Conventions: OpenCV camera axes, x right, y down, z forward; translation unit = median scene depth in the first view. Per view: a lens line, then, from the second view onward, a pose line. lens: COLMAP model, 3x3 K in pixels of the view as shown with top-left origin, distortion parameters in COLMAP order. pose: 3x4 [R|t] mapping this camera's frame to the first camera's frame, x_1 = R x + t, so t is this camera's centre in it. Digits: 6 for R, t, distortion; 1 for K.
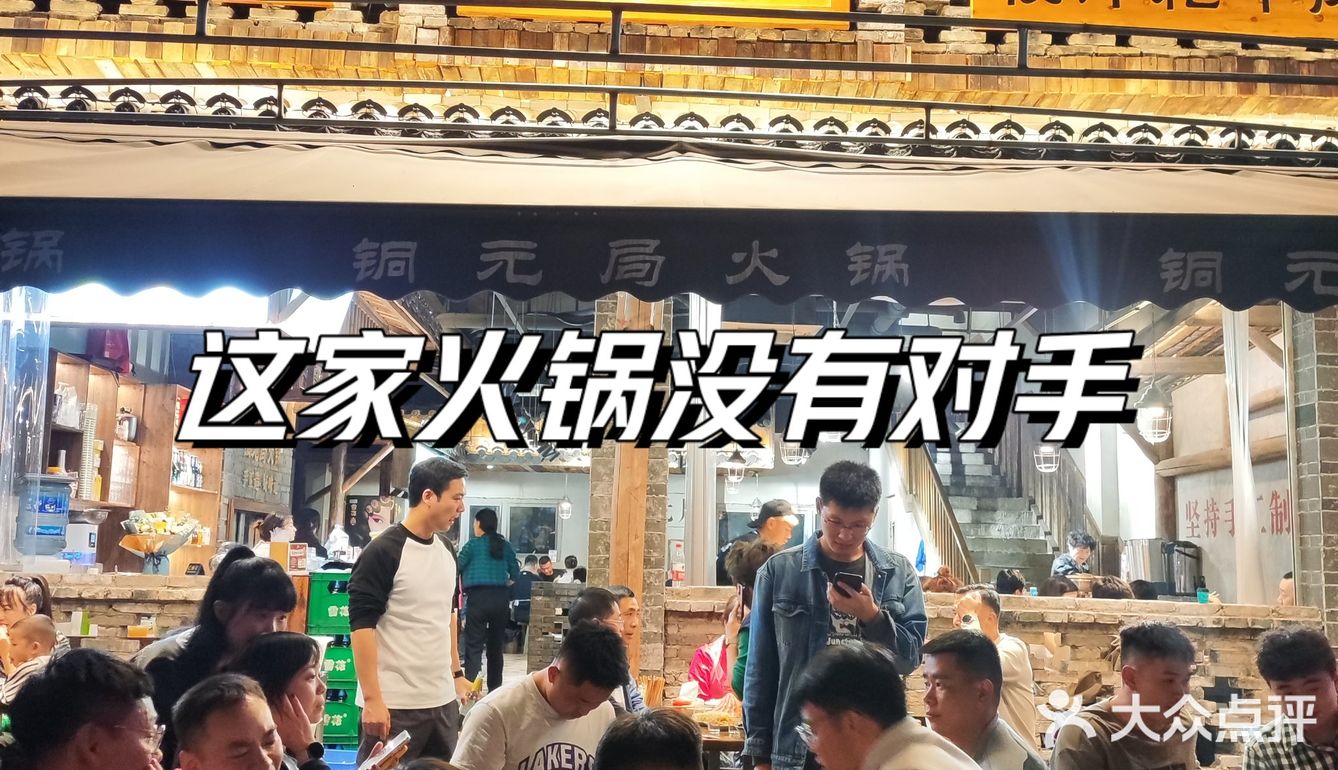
lens RADIAL K [[1337.6, 0, 659.1], [0, 1337.6, 405.1], [0, 0, 1]] dist [0.073872, 0.000000]
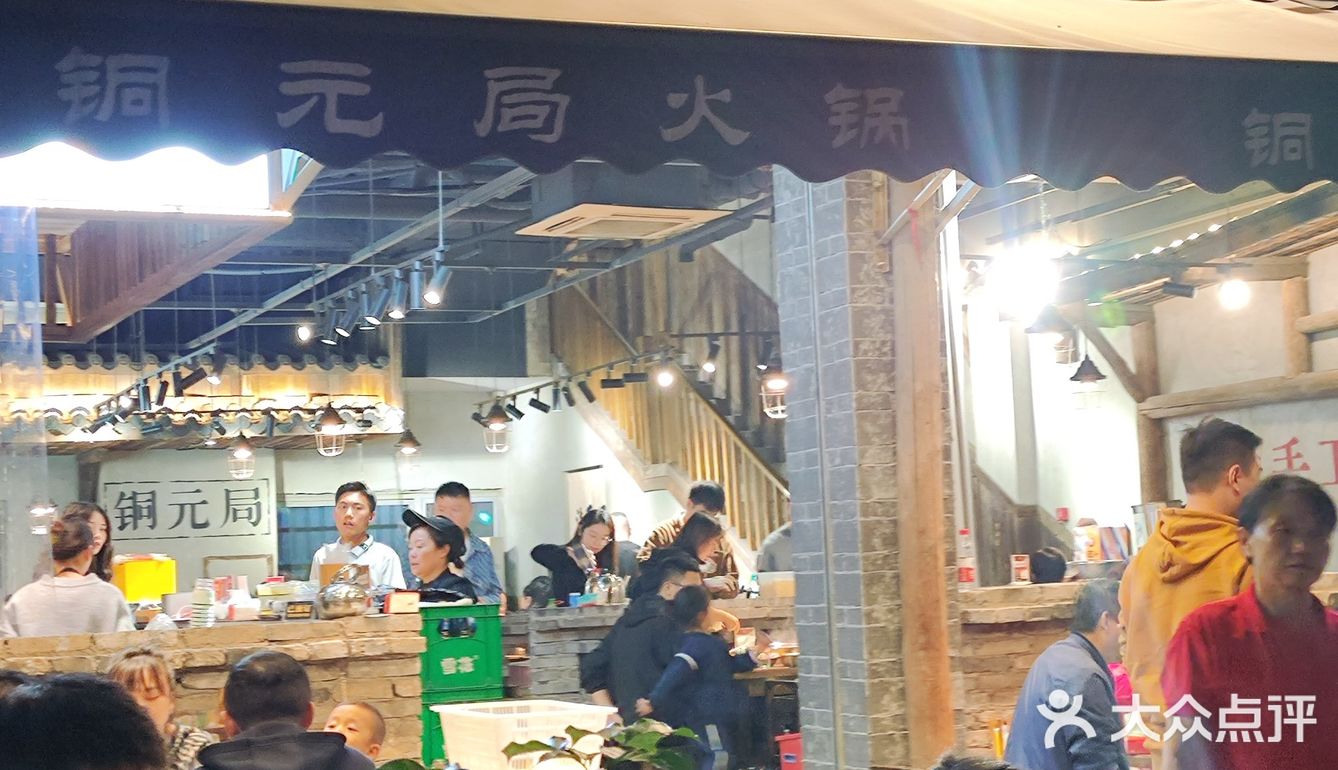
lens RADIAL K [[2216.8, 0, 733.9], [0, 2216.8, 496.6], [0, 0, 1]] dist [0.053589, 0.000000]
pose [[0.906891, -0.047294, 0.418704, -0.375150], [0.014554, 0.996604, 0.081047, -0.005941], [-0.421115, -0.067407, 0.904499, 0.002642]]
